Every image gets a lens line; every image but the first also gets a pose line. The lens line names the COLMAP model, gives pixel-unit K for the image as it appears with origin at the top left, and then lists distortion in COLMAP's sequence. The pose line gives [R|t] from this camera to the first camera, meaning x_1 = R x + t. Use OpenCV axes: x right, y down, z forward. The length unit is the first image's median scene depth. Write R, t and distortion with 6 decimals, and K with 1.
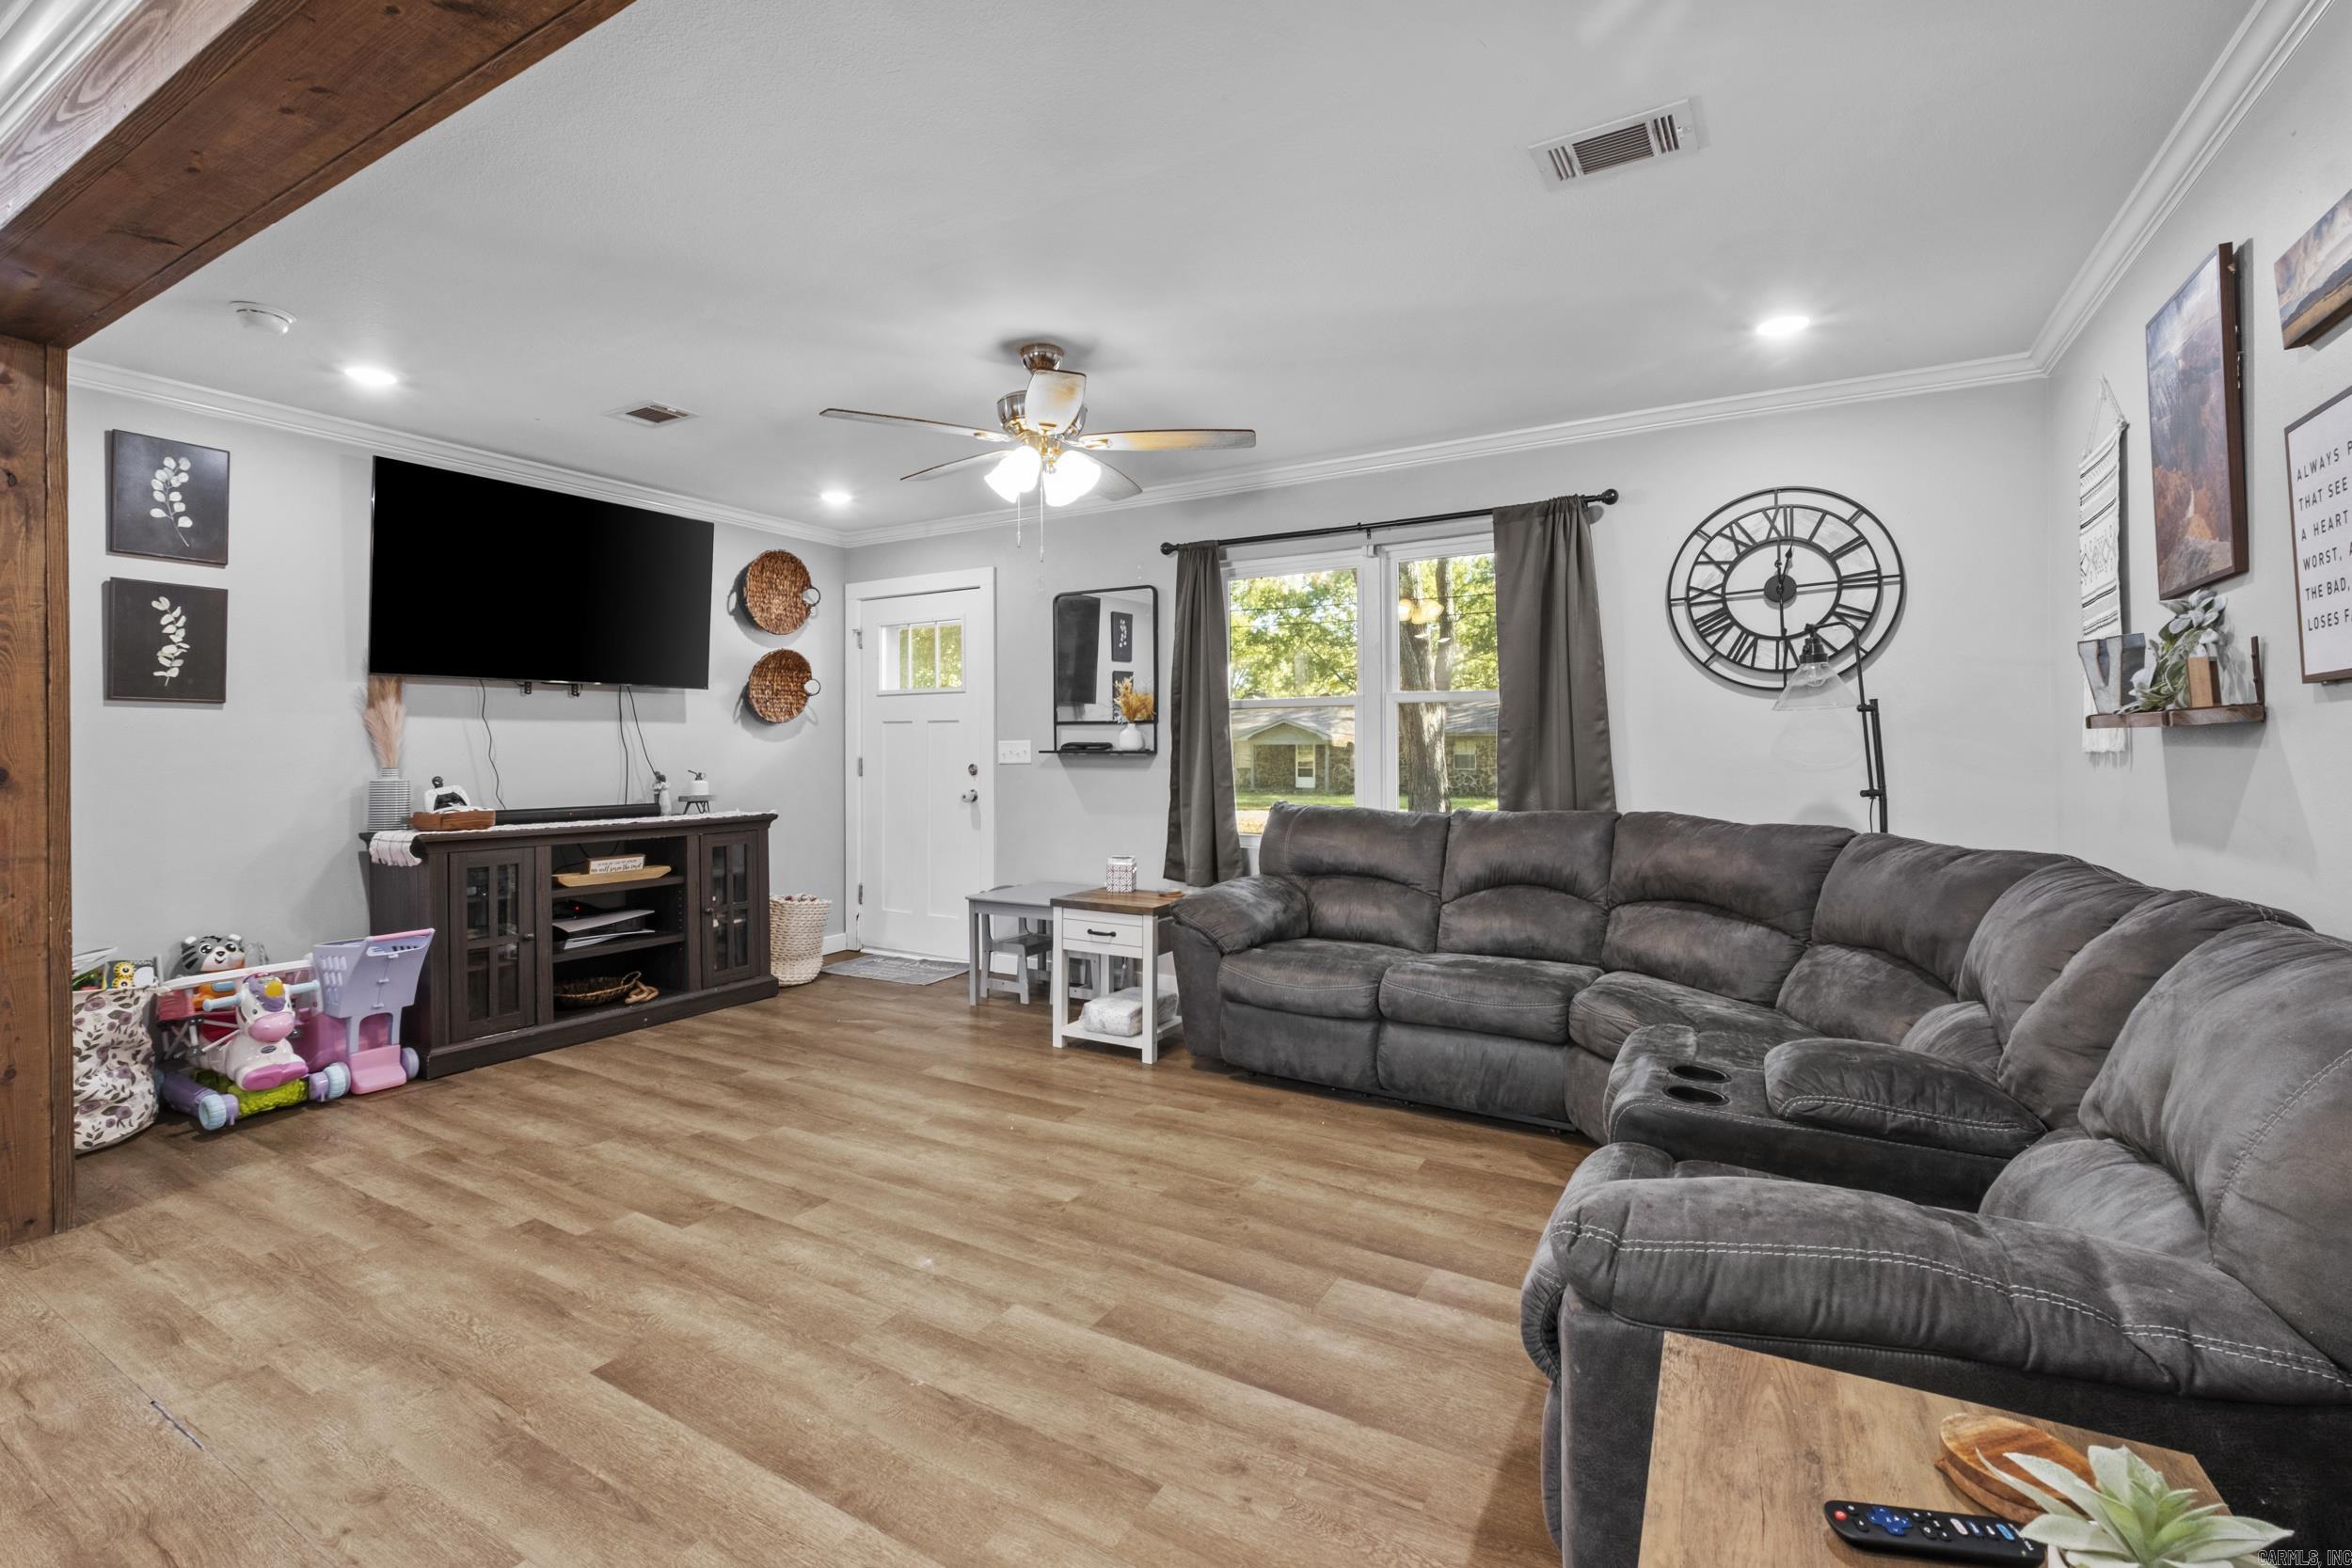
lens RADIAL K [[1032.5, 0, 1166.4], [0, 1032.5, 756.6], [0, 0, 1]] dist [-0.004023, -0.000299]
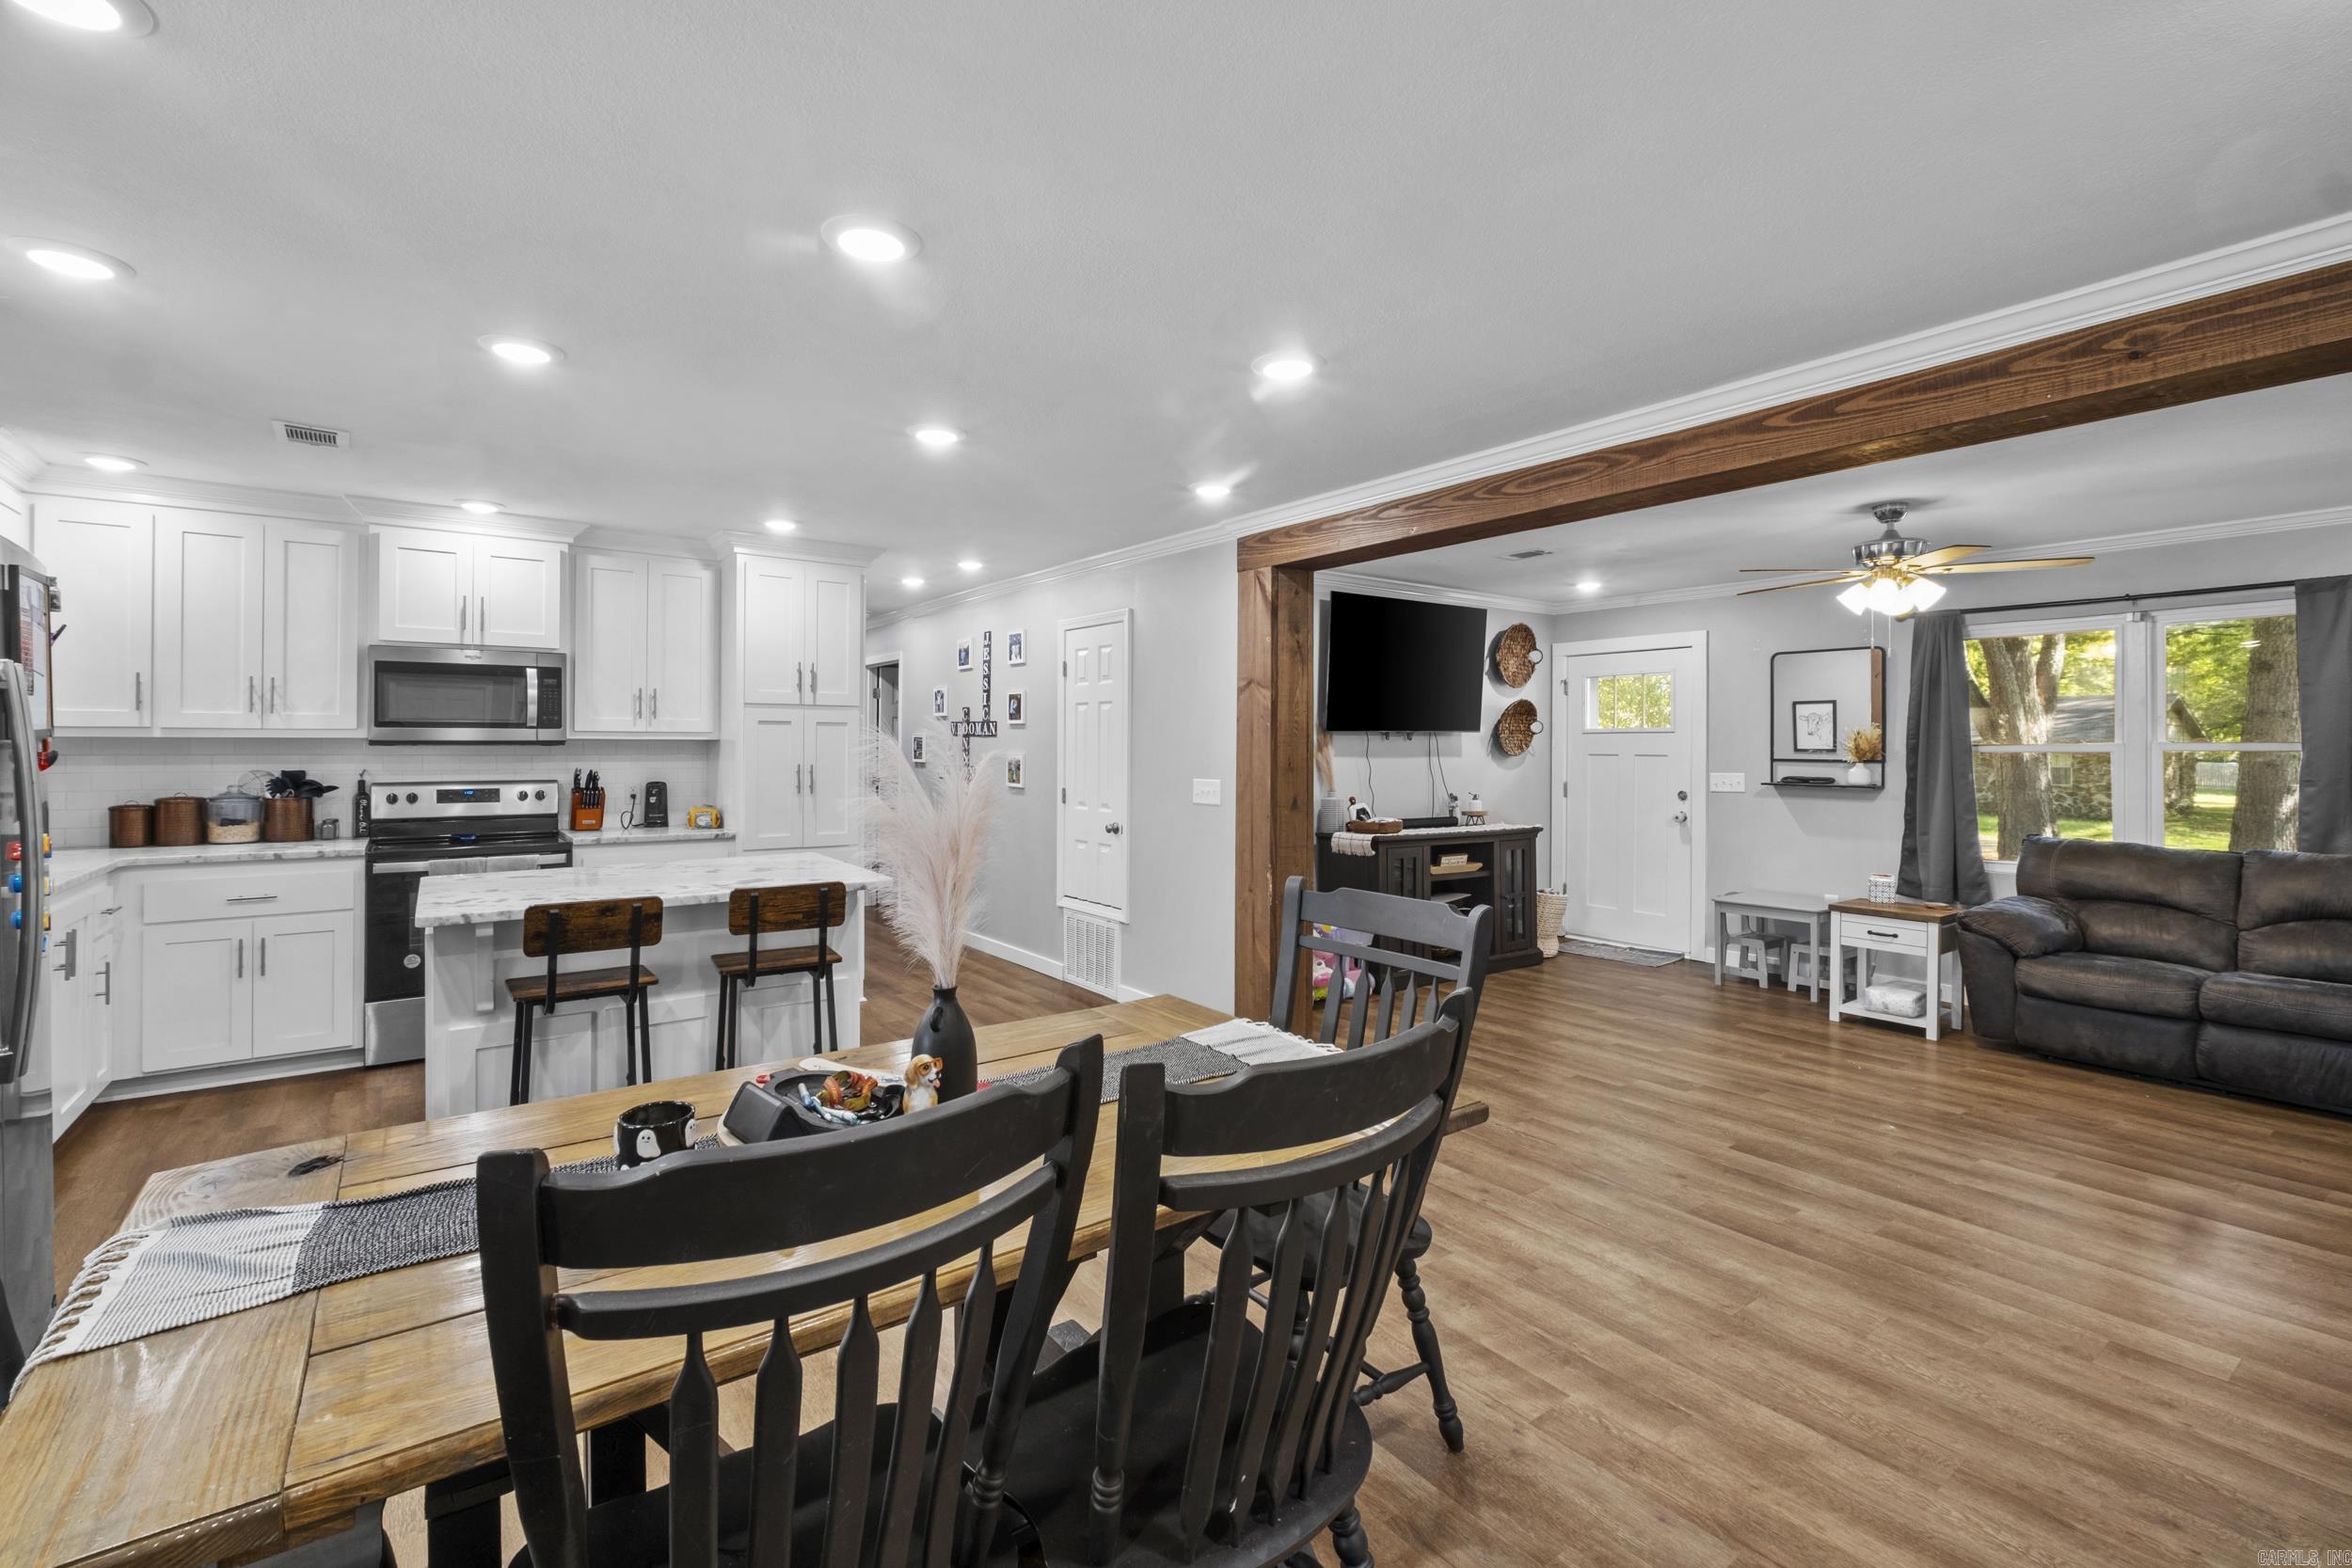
lens RADIAL K [[1035.7, 0, 1159.7], [0, 1035.7, 747.3], [0, 0, 1]] dist [-0.005766, -0.000329]
pose [[0.914758, 0.006540, -0.403950, -0.405848], [-0.010723, 0.999910, -0.008093, -0.043704], [0.403861, 0.011735, 0.914745, -0.584703]]
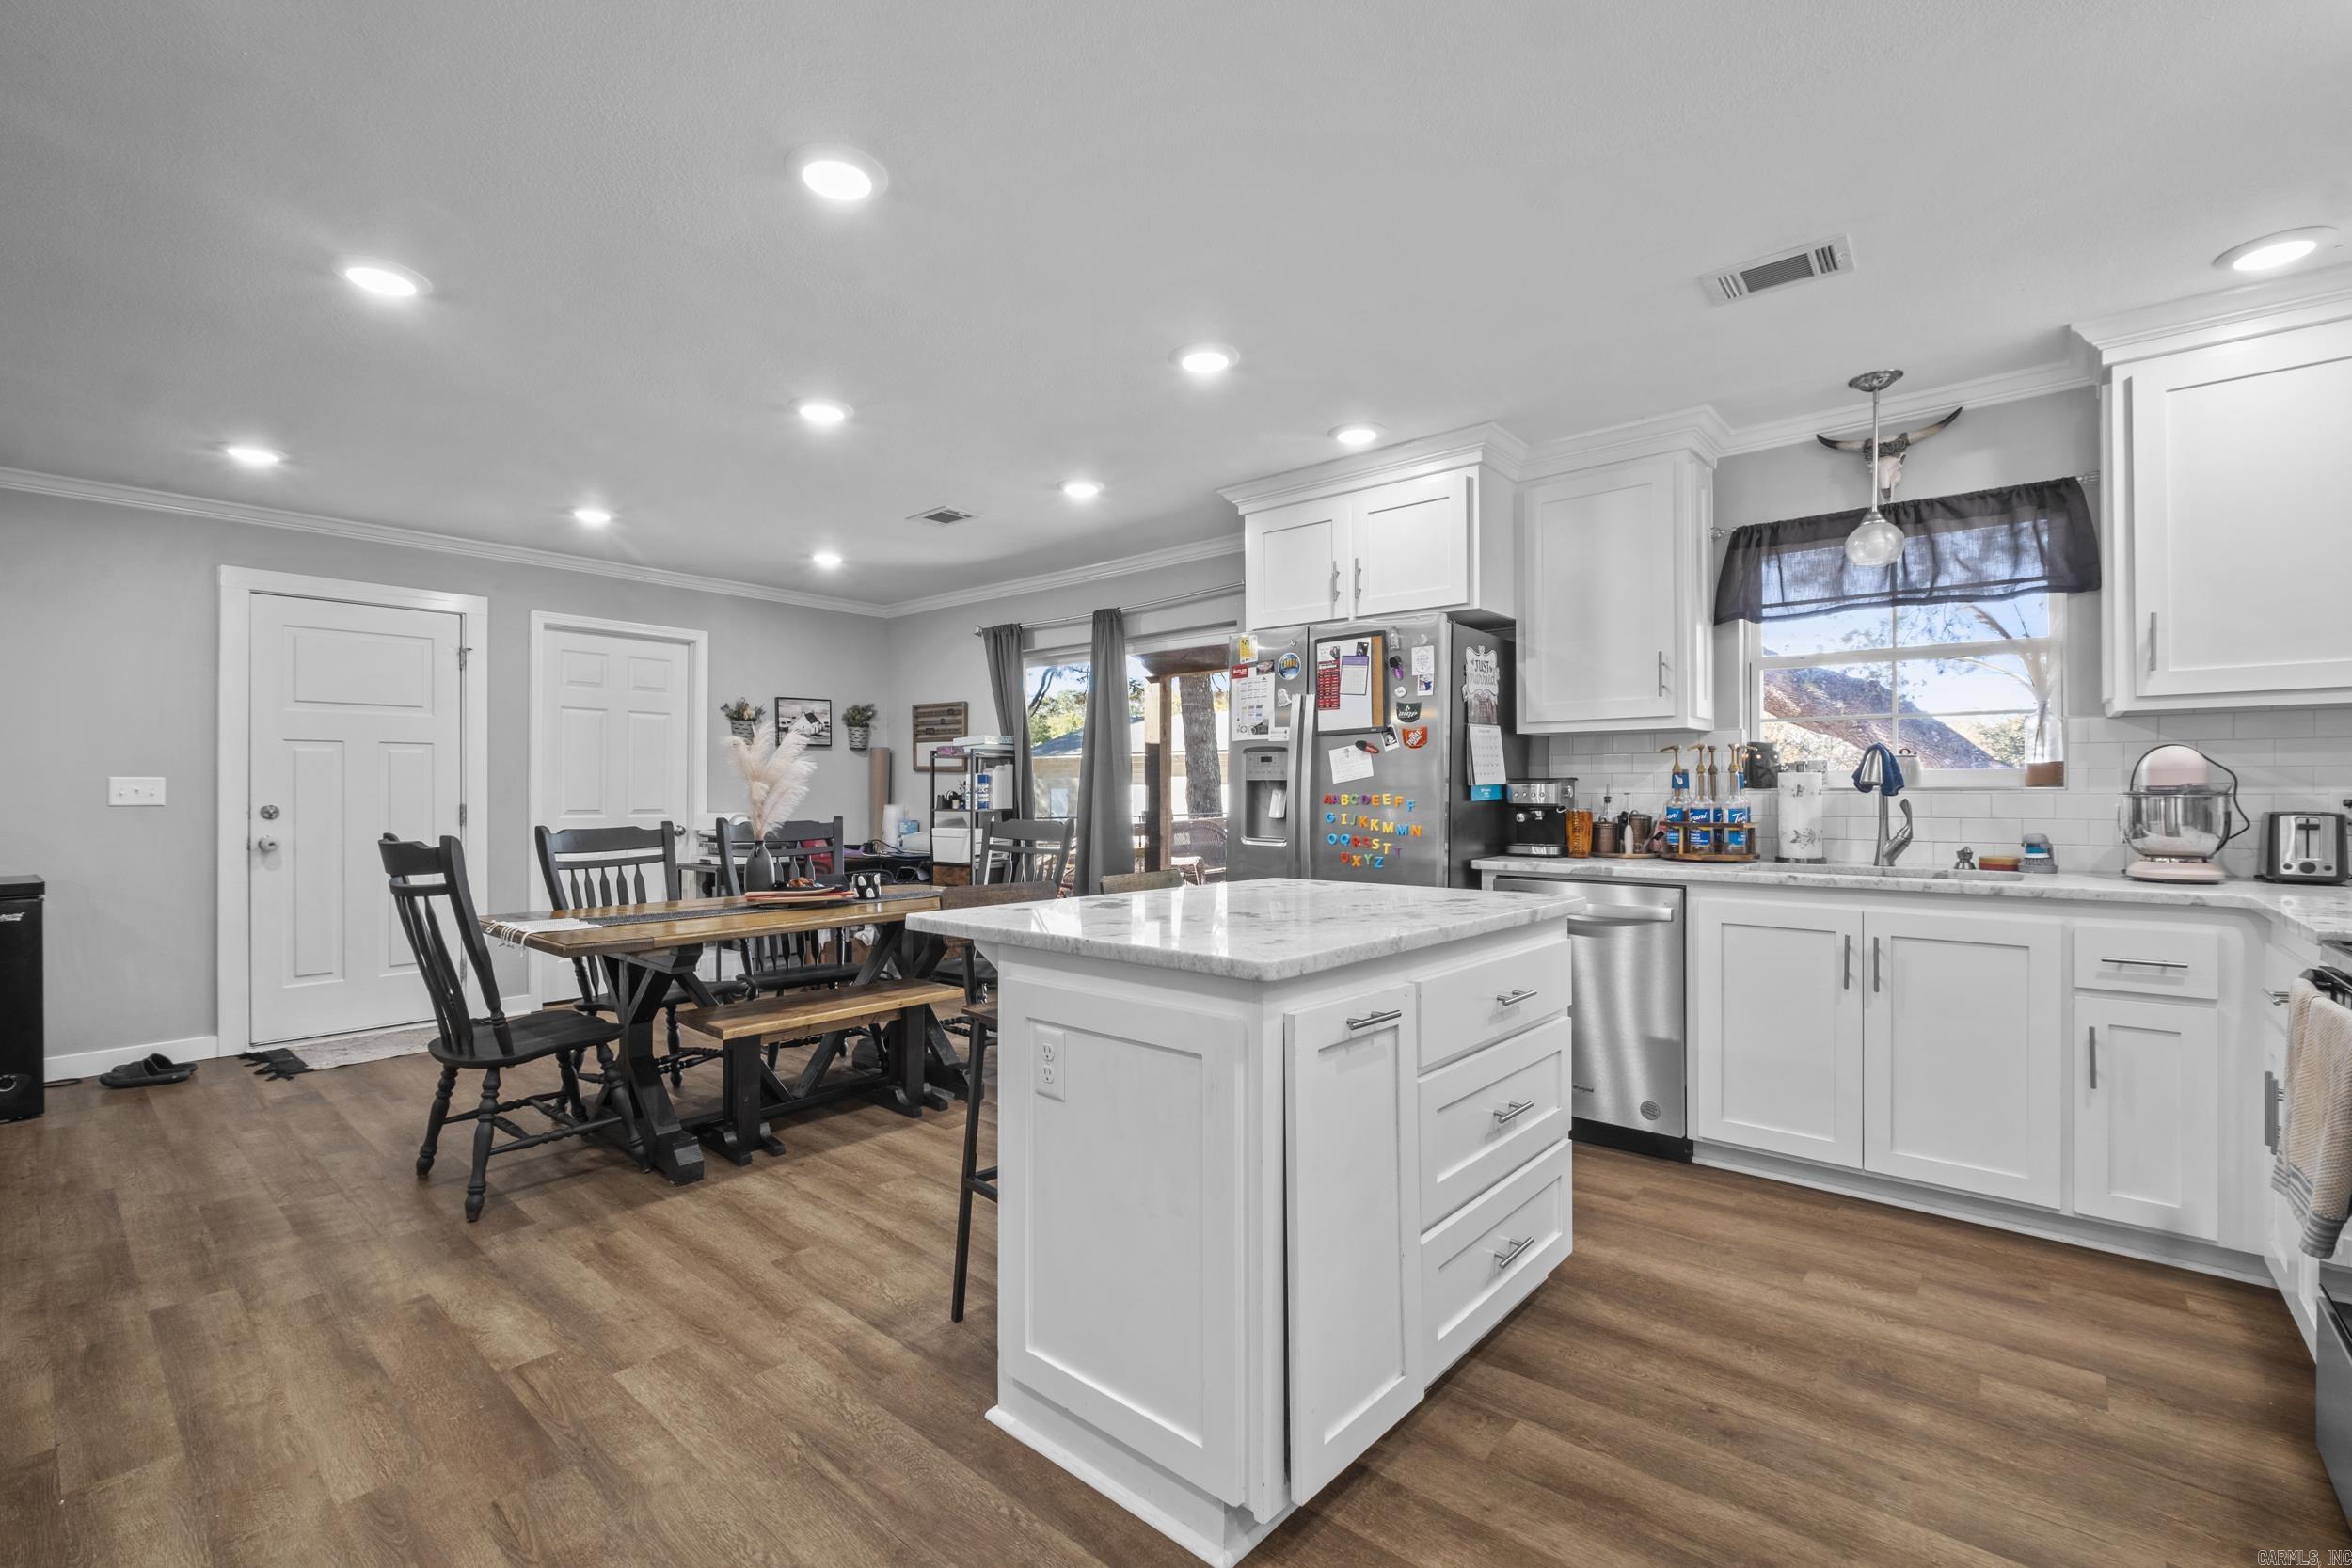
lens RADIAL K [[1018.6, 0, 1157.1], [0, 1018.6, 783.1], [0, 0, 1]] dist [-0.003869, -0.000178]
pose [[-0.981452, 0.004722, 0.191648, -1.270908], [0.005908, 0.999967, 0.005617, -0.004909], [-0.191615, 0.006645, -0.981448, 0.734482]]
